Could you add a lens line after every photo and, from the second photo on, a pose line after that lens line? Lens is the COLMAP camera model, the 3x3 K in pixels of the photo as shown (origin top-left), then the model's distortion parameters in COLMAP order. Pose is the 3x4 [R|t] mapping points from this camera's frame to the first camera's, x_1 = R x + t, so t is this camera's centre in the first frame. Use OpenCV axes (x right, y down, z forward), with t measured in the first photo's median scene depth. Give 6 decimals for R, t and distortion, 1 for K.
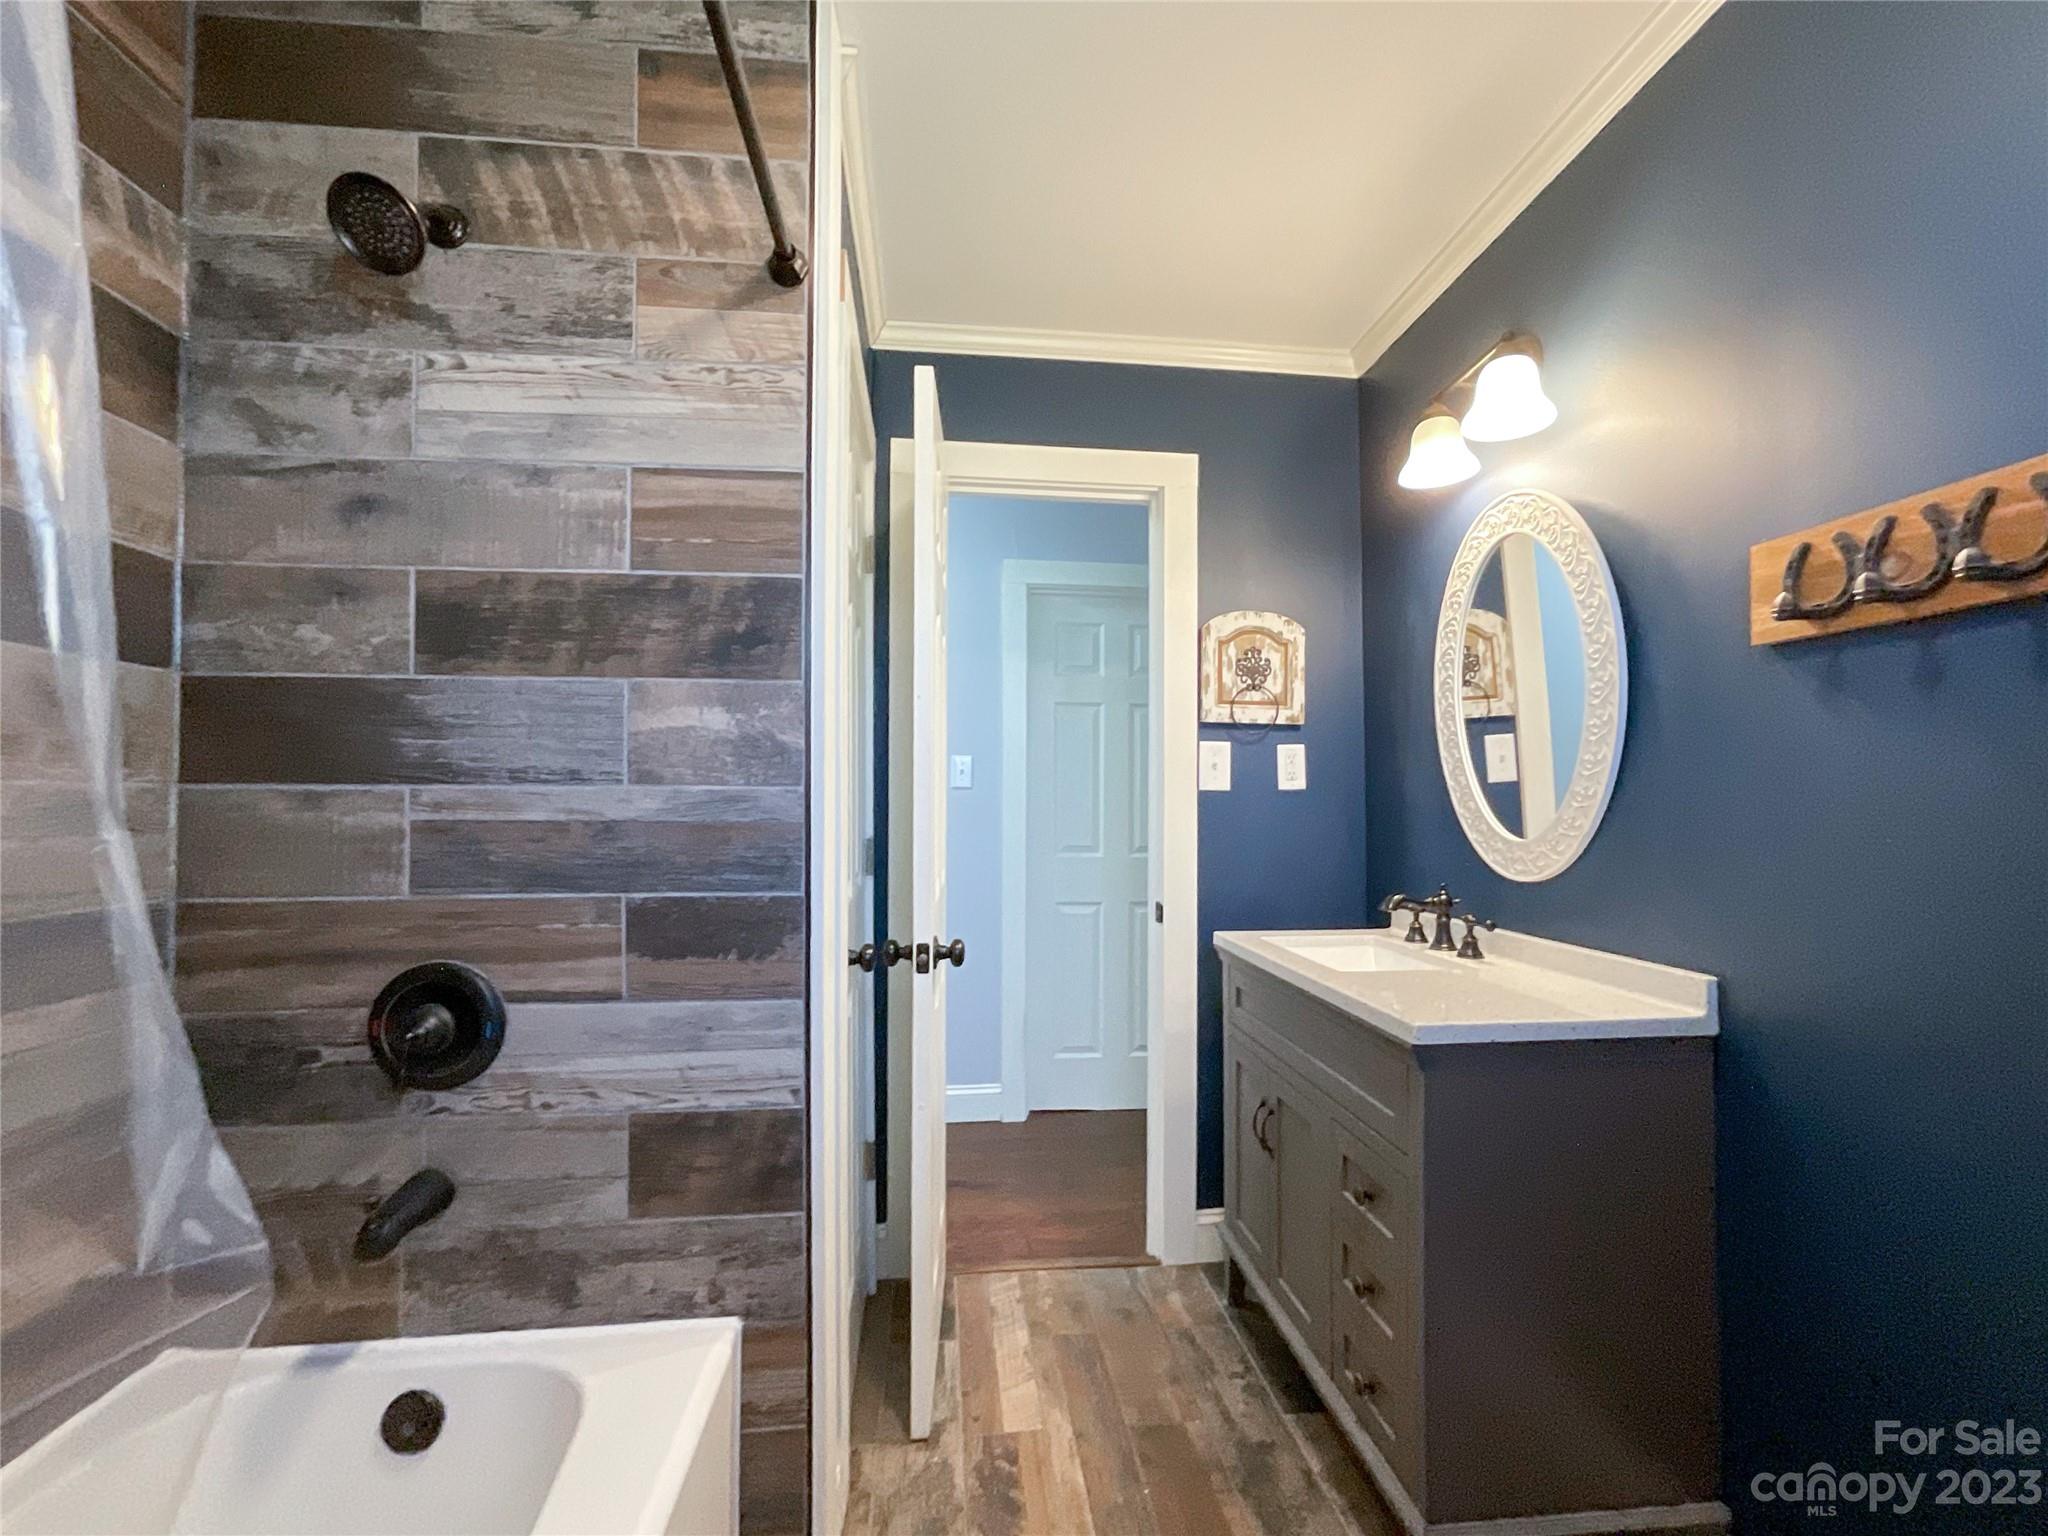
lens RADIAL K [[891.8, 0, 1033.0], [0, 891.8, 820.5], [0, 0, 1]] dist [-0.022463, 0.018345]
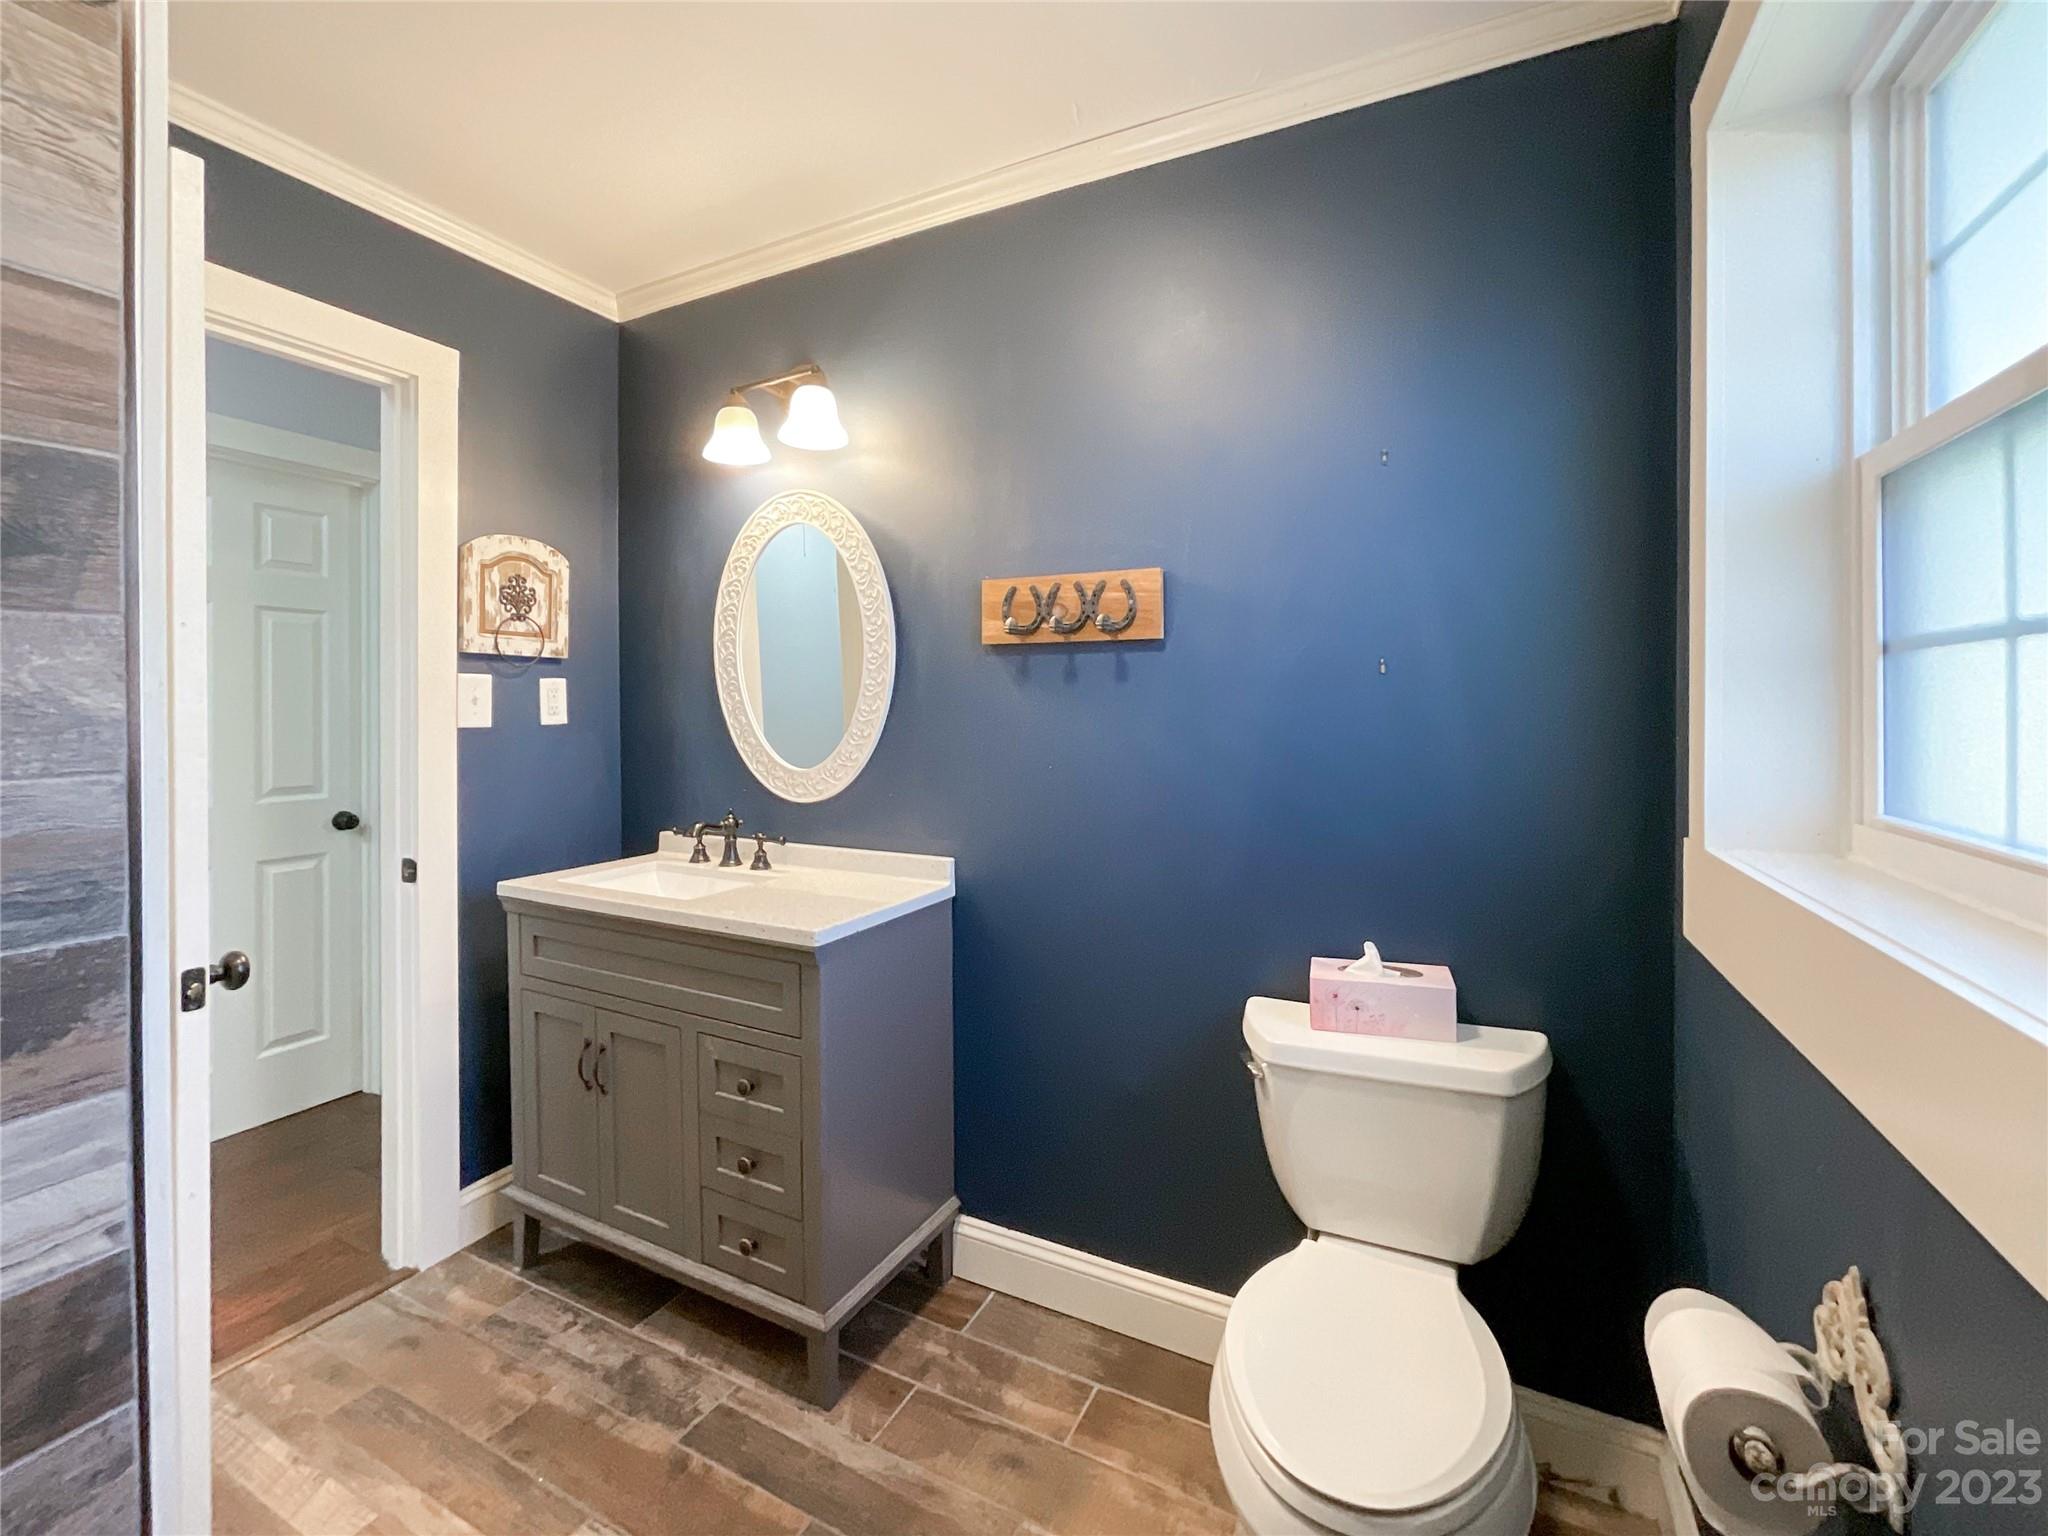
lens RADIAL K [[863.9, 0, 1033.3], [0, 863.9, 763.6], [0, 0, 1]] dist [-0.000779, 0.000714]
pose [[0.560922, -0.053967, 0.826108, -0.250631], [0.017578, 0.998424, 0.053288, -0.041786], [-0.827682, -0.015369, 0.560987, 0.045090]]
